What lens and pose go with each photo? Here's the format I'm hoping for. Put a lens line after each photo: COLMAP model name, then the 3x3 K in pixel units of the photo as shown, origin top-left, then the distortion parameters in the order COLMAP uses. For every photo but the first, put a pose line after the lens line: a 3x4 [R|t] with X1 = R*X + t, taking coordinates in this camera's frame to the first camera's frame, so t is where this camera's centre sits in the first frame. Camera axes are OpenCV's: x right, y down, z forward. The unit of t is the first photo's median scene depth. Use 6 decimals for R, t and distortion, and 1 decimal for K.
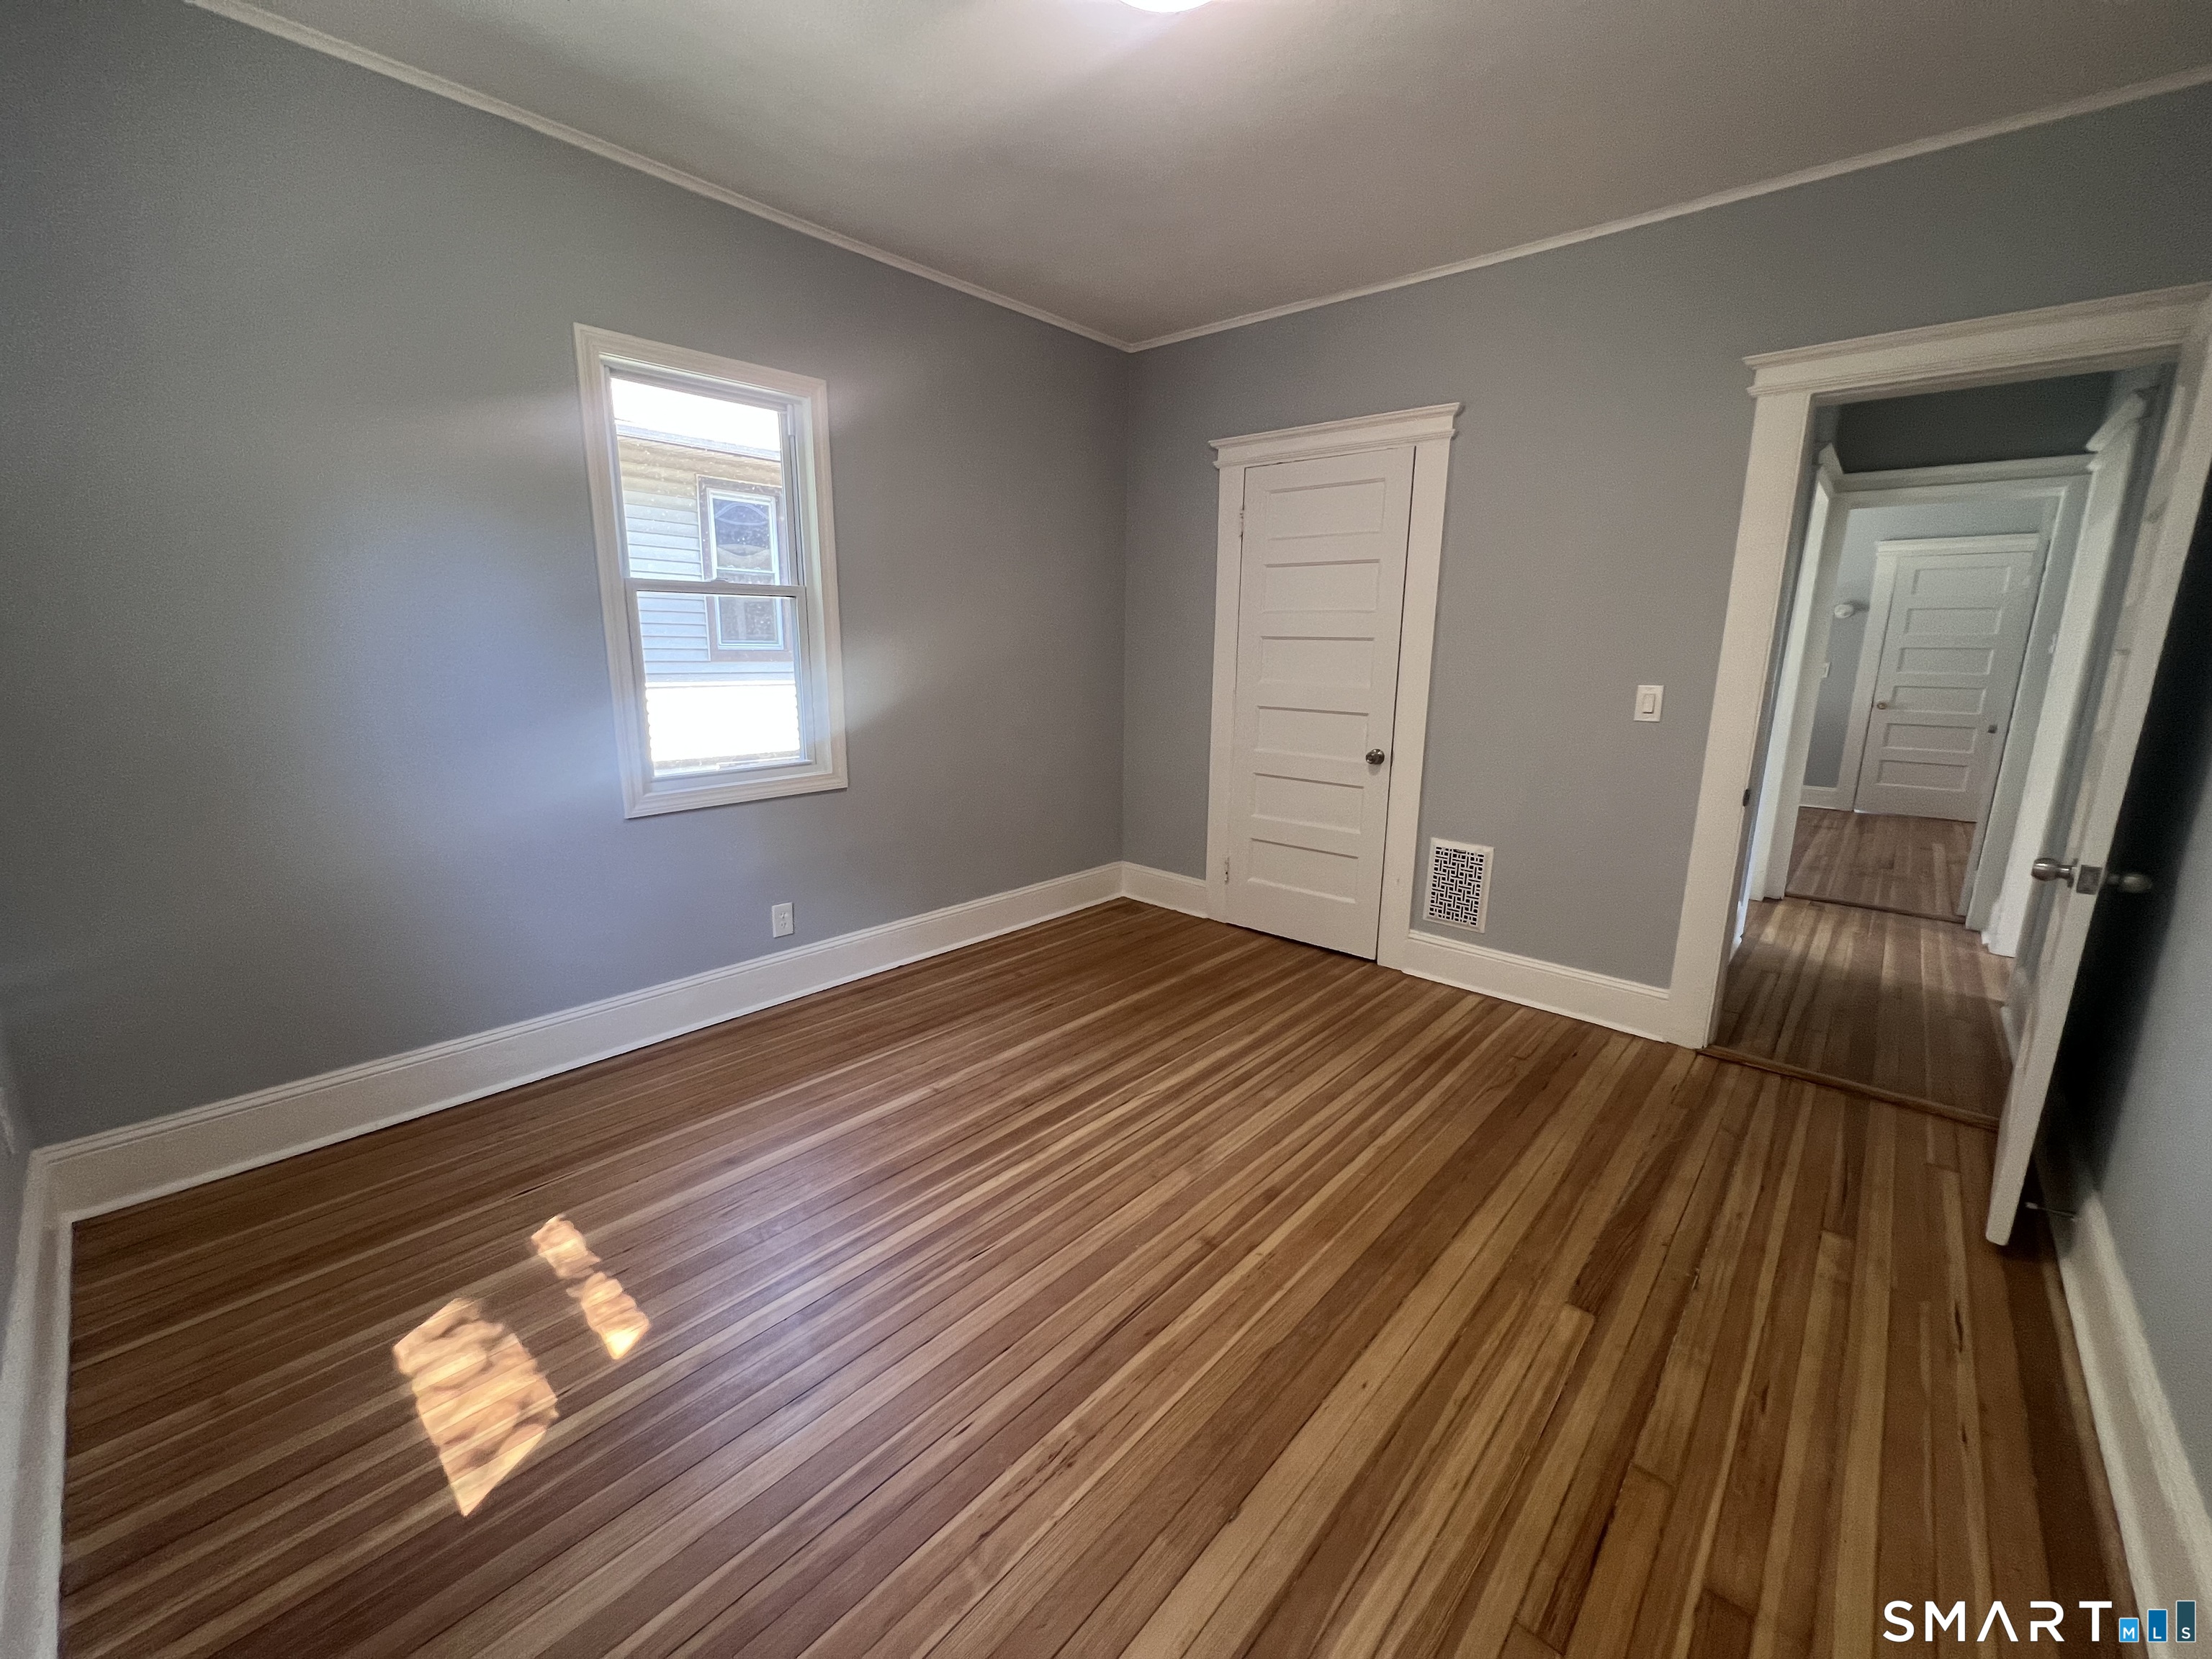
lens RADIAL K [[885.6, 0, 1106.3], [0, 885.6, 829.2], [0, 0, 1]] dist [-0.005690, 0.001768]
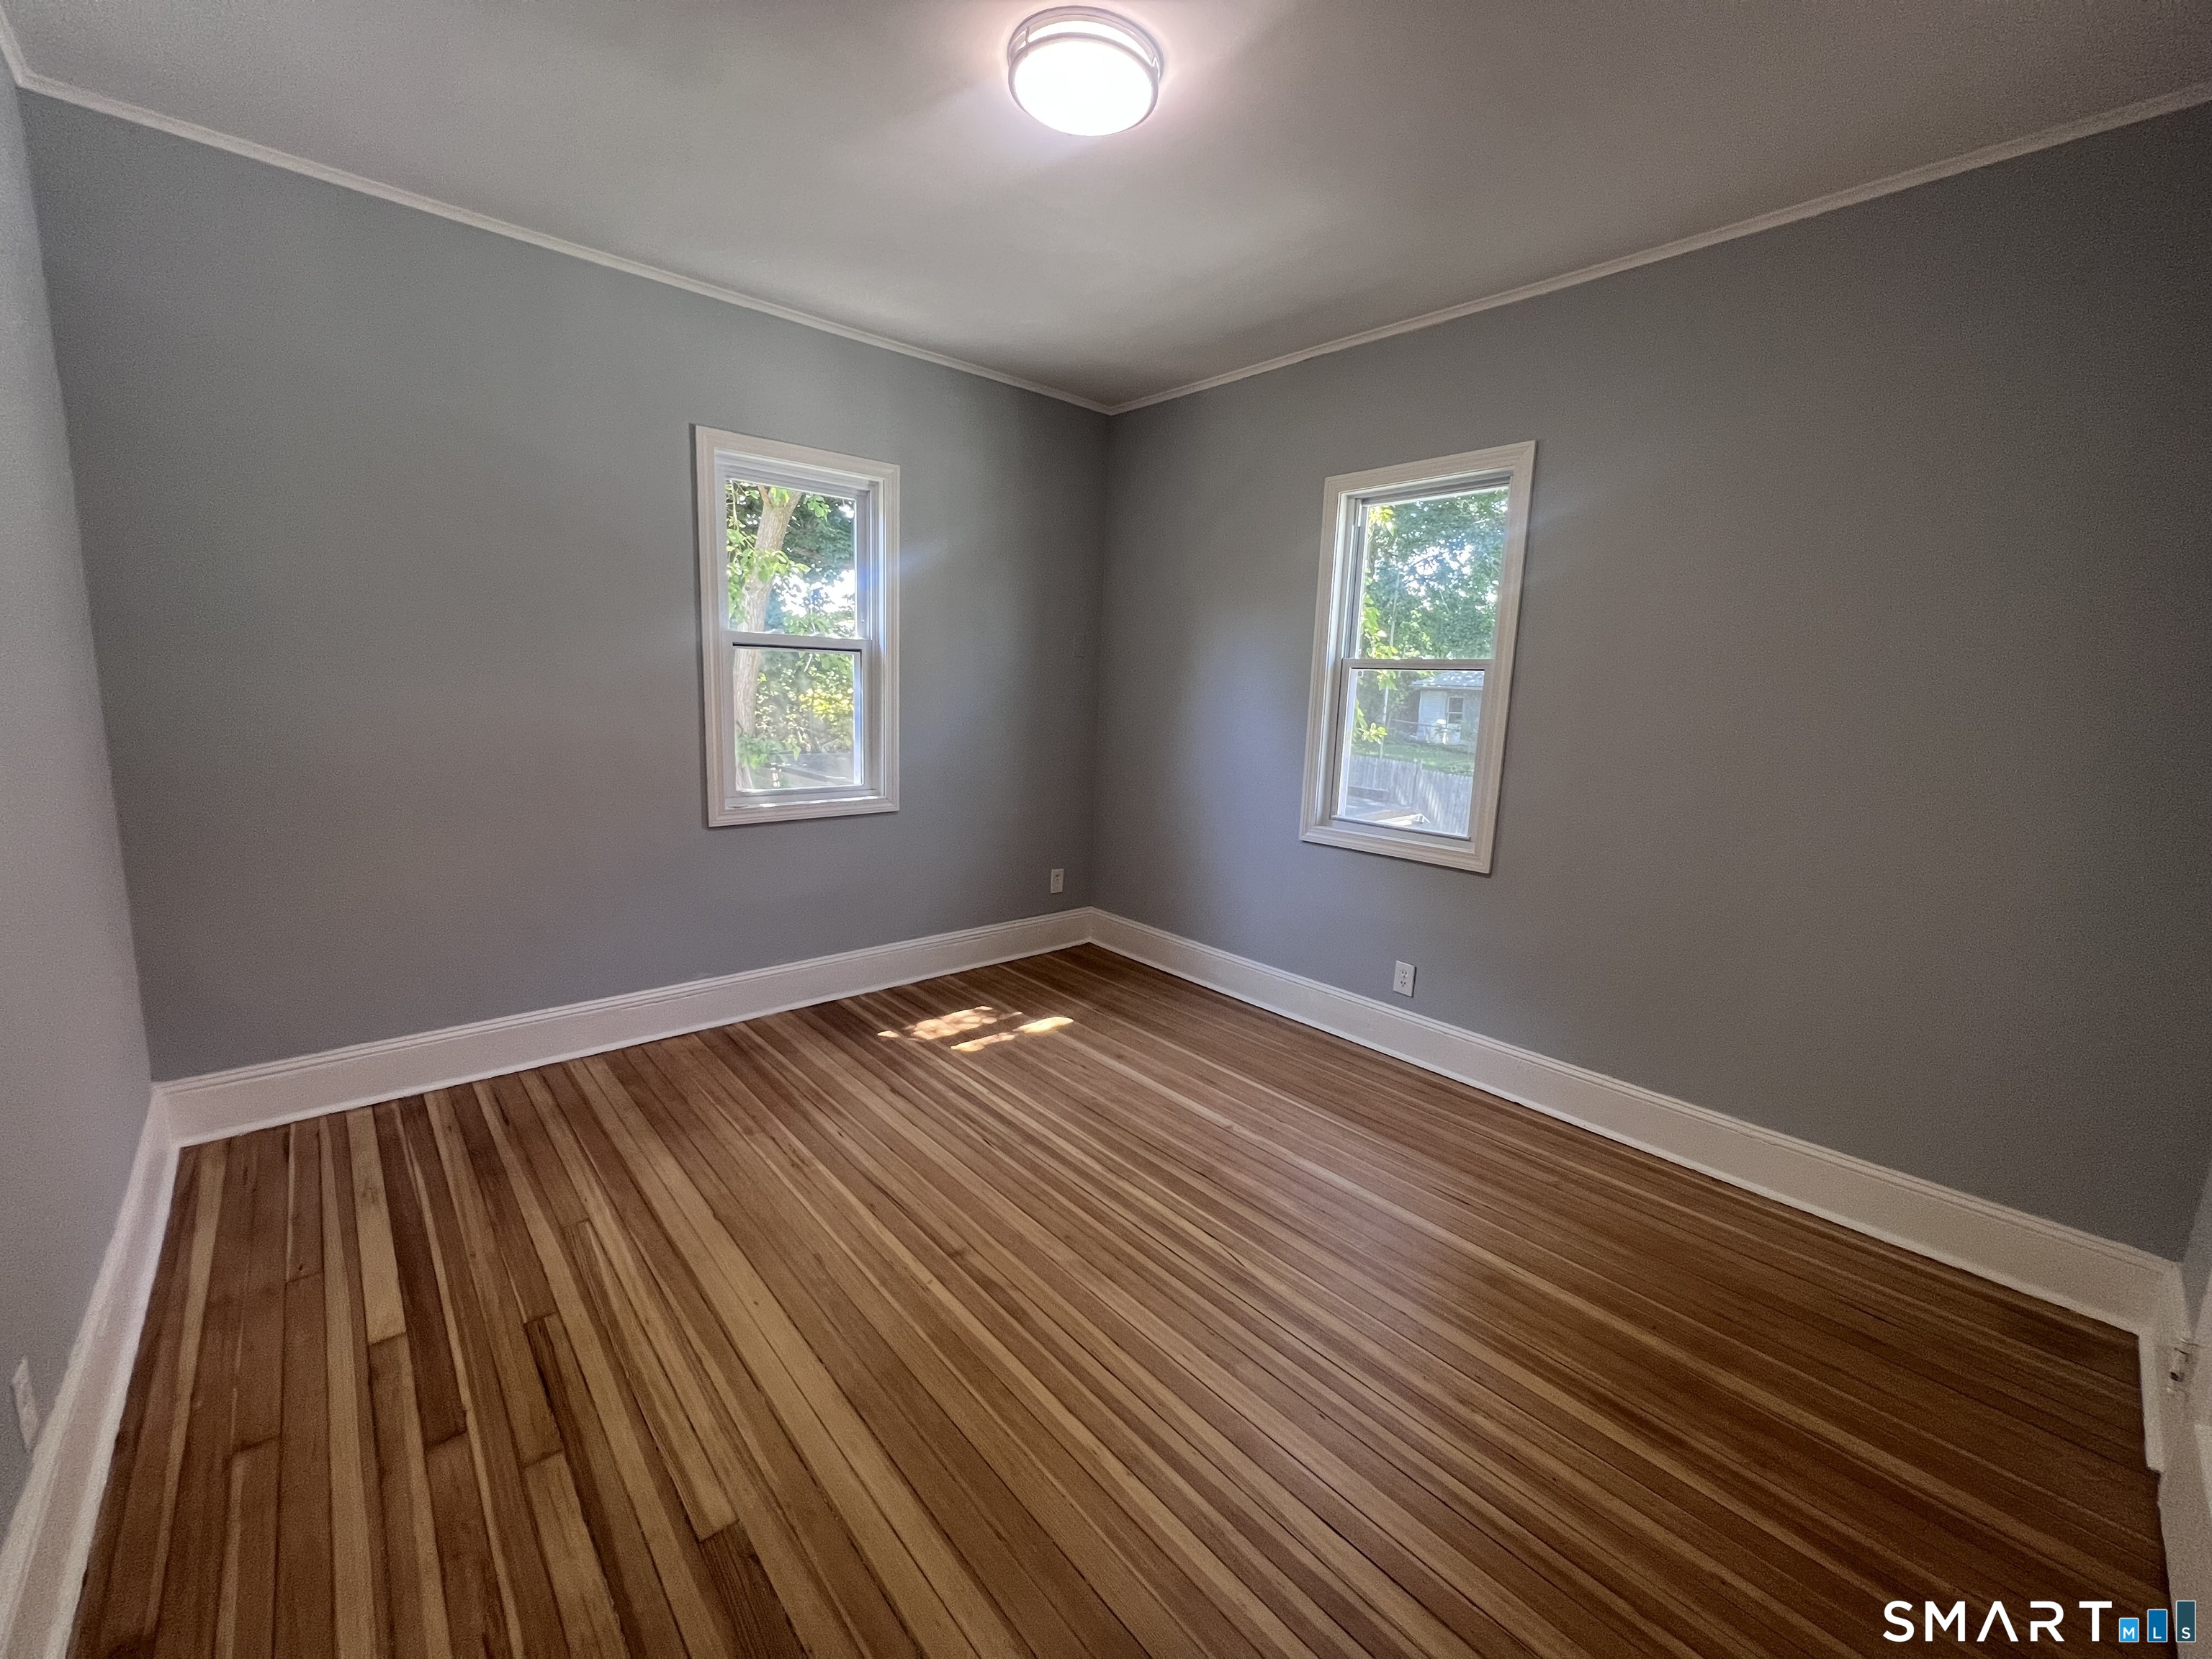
lens RADIAL K [[885.6, 0, 1095.3], [0, 885.6, 827.6], [0, 0, 1]] dist [-0.005690, 0.001768]
pose [[-0.118614, 0.147633, -0.981904, 1.099654], [-0.247094, 0.953388, 0.173194, -0.256993], [0.961704, 0.263166, -0.076606, 1.136278]]
